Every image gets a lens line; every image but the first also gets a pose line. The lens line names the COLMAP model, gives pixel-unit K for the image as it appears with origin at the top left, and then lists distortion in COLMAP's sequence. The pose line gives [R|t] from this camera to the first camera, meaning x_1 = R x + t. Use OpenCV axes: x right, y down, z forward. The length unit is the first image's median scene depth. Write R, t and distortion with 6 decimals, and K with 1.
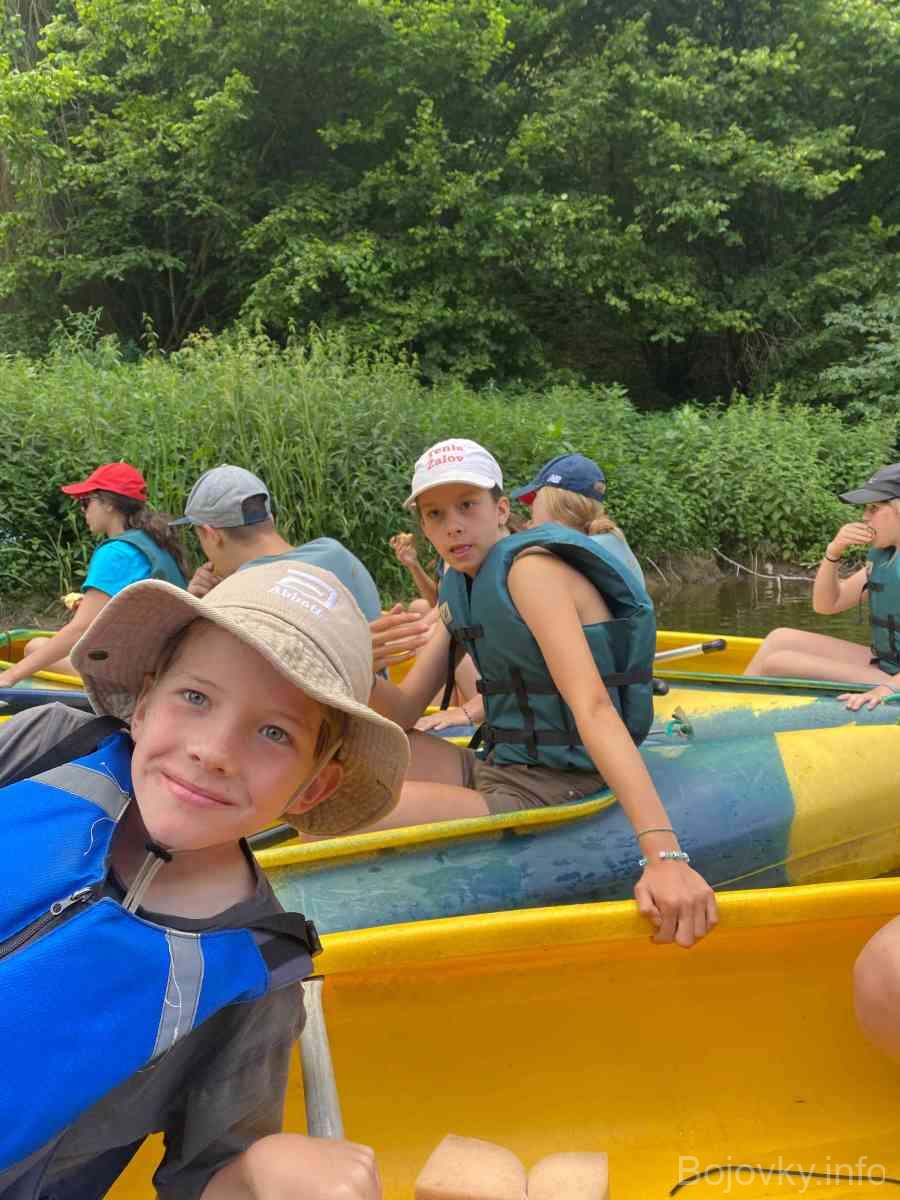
lens RADIAL K [[894.6, 0, 463.2], [0, 894.6, 604.5], [0, 0, 1]] dist [0.019489, -0.032547]
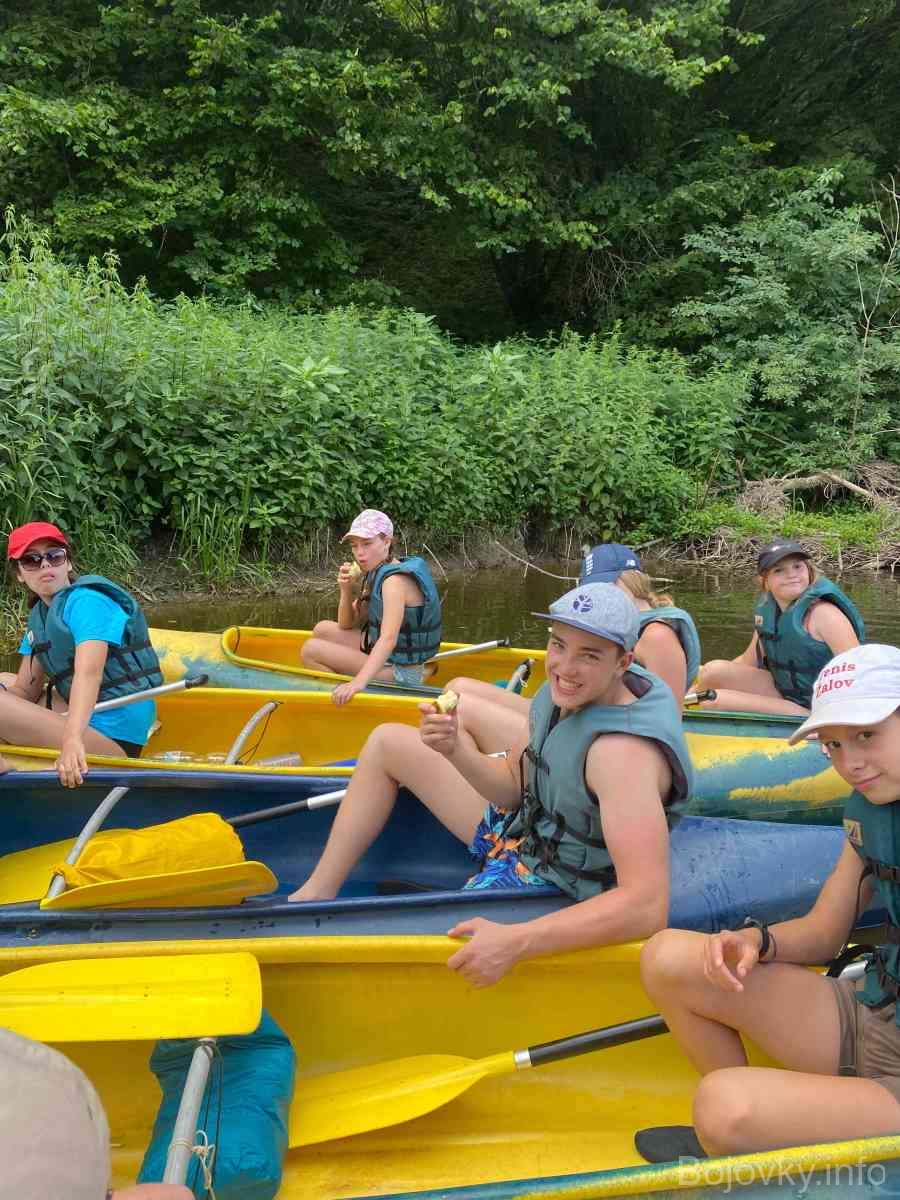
lens RADIAL K [[894.6, 0, 447.8], [0, 894.6, 602.7], [0, 0, 1]] dist [0.019489, -0.032547]
pose [[0.993868, 0.028468, 0.106850, 0.126997], [-0.039620, 0.993815, 0.103739, -0.073761], [-0.103236, -0.107336, 0.988848, 0.188507]]
